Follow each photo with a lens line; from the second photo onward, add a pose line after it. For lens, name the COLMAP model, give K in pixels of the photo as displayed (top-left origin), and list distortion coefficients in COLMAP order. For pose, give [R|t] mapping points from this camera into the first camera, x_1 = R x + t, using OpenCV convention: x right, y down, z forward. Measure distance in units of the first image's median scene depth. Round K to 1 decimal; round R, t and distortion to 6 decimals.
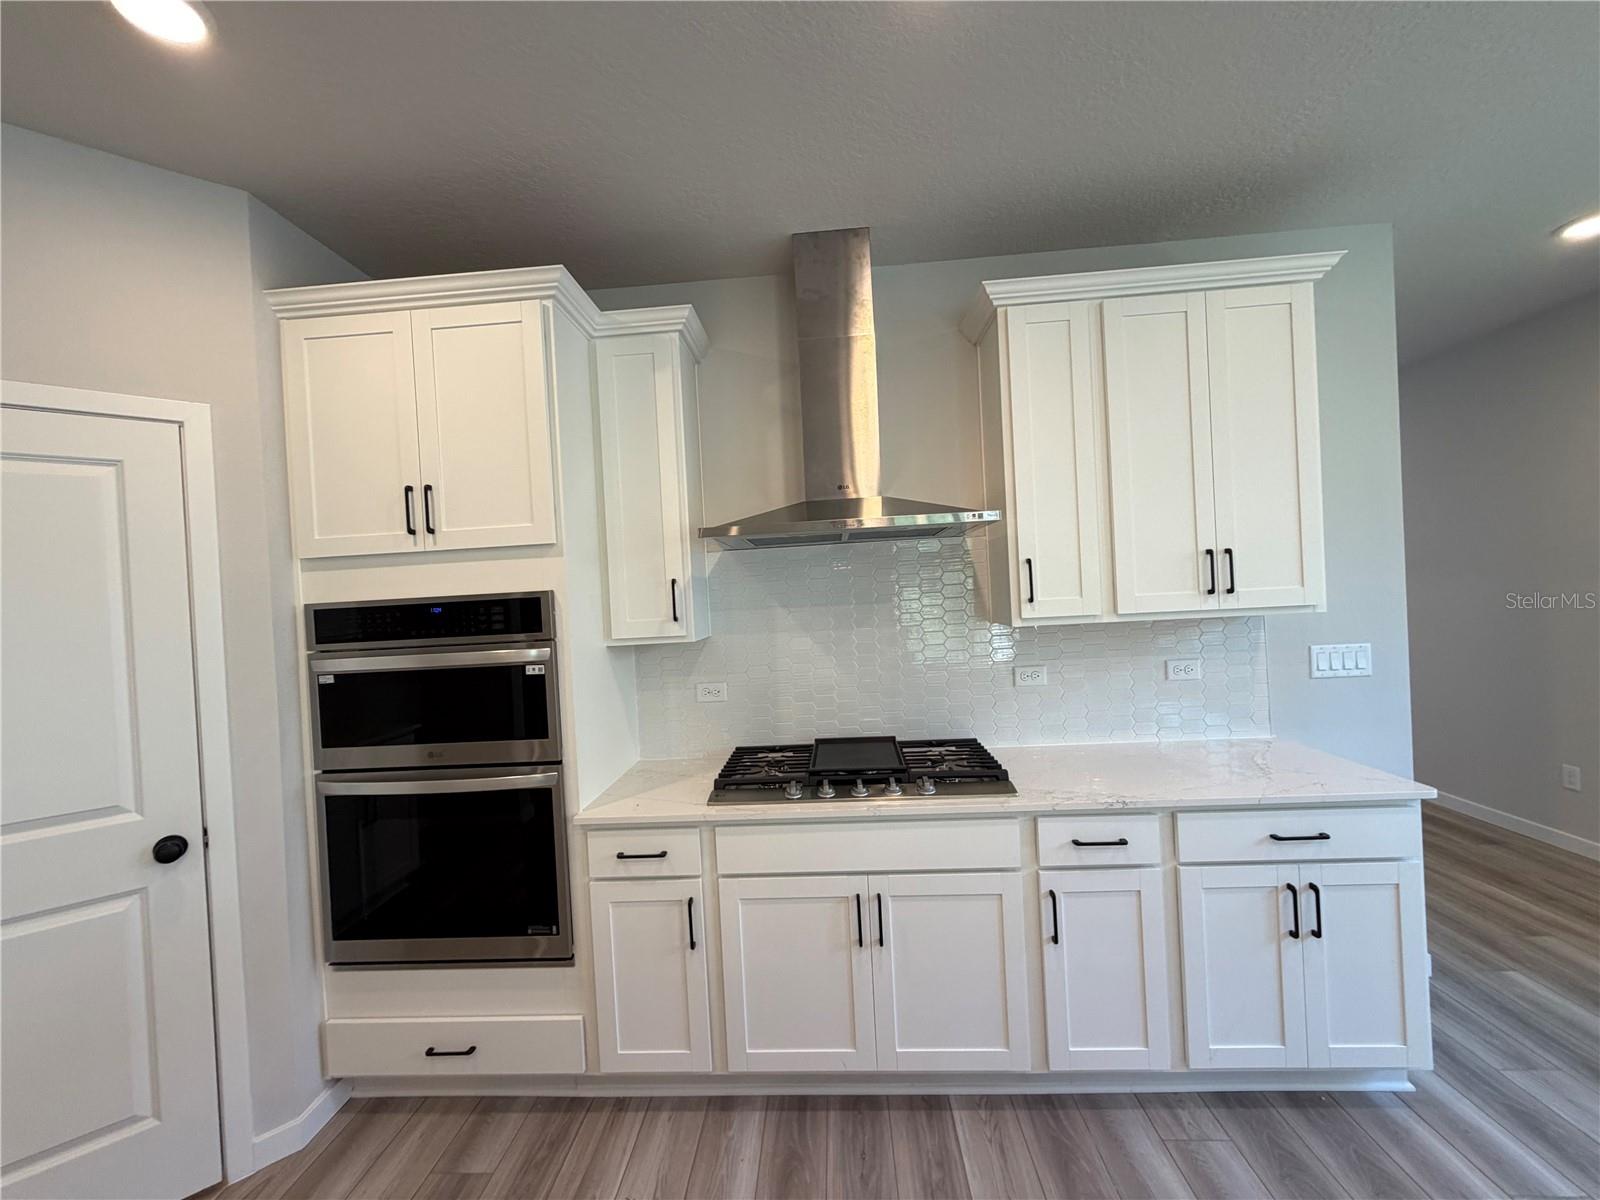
lens RADIAL K [[638.7, 0, 795.2], [0, 638.7, 601.1], [0, 0, 1]] dist [0.000218, 0.000051]
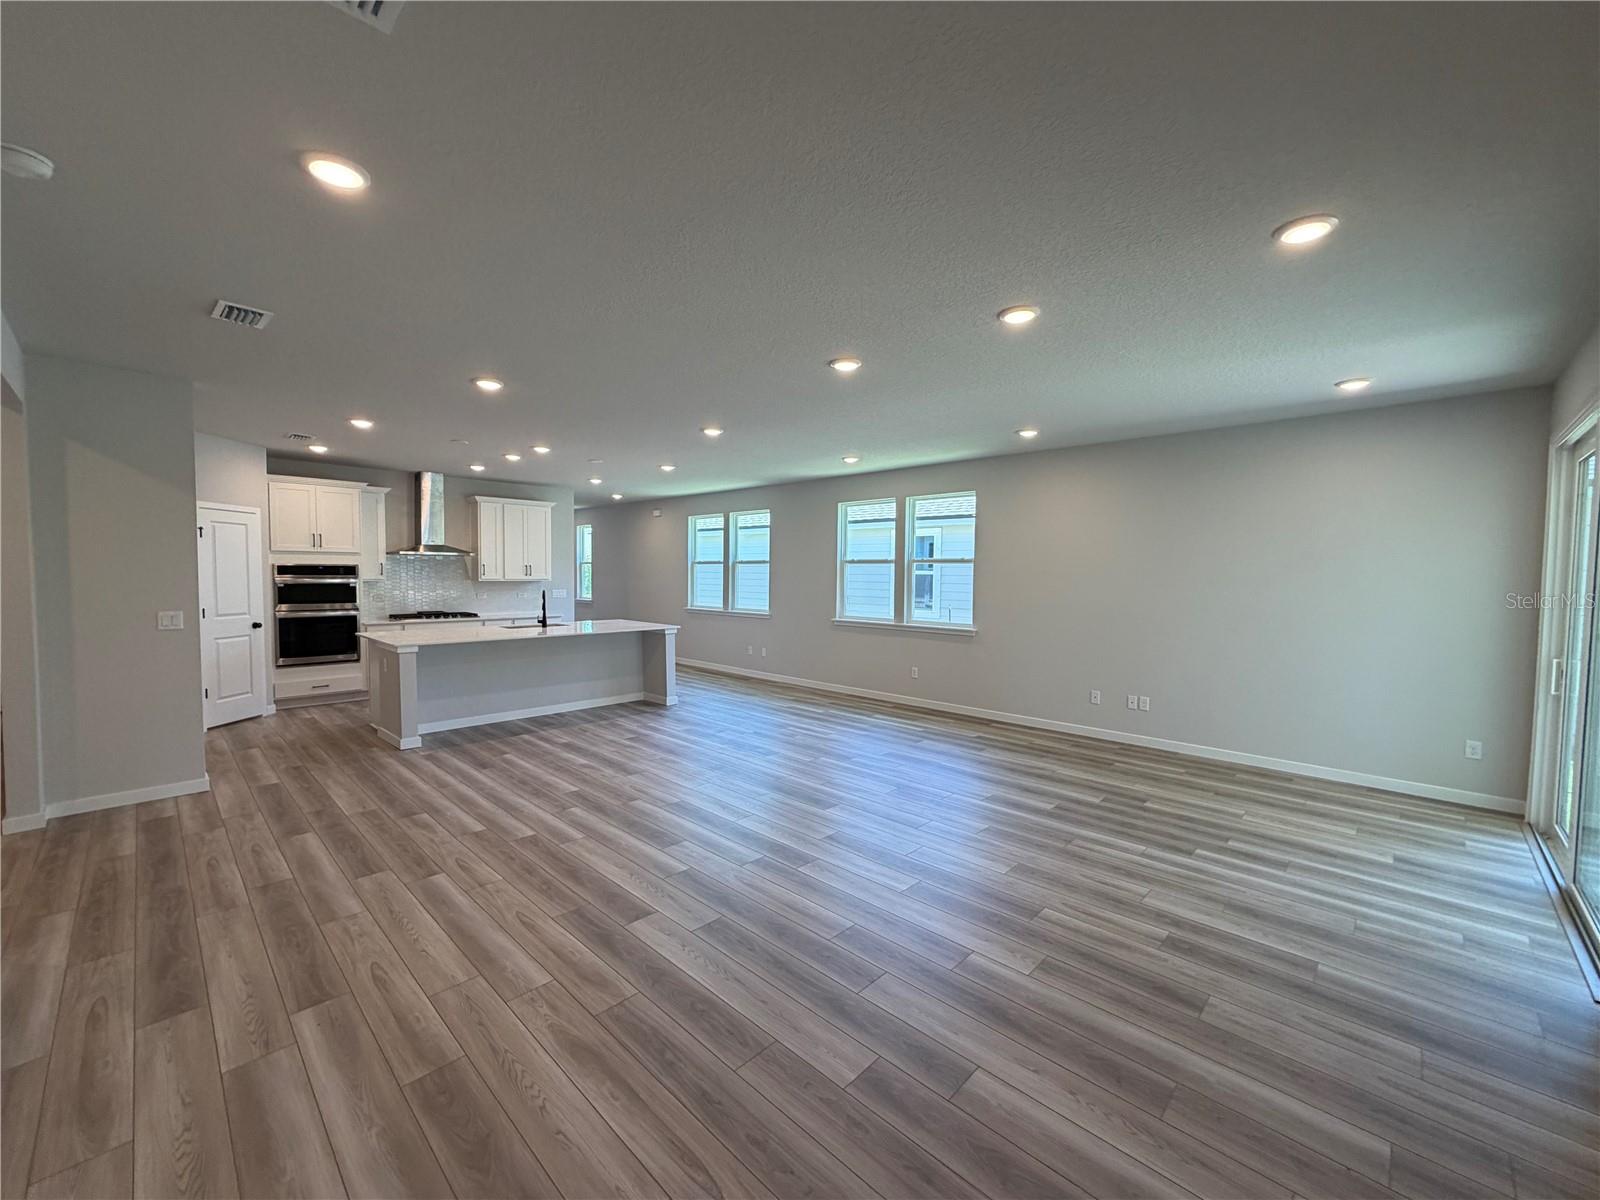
lens RADIAL K [[638.7, 0, 795.2], [0, 638.7, 601.1], [0, 0, 1]] dist [0.000218, 0.000051]
pose [[0.652310, 0.025474, 0.757524, -1.547994], [-0.035767, 0.999356, -0.002807, 0.118407], [-0.757108, -0.025263, 0.652801, -3.463452]]
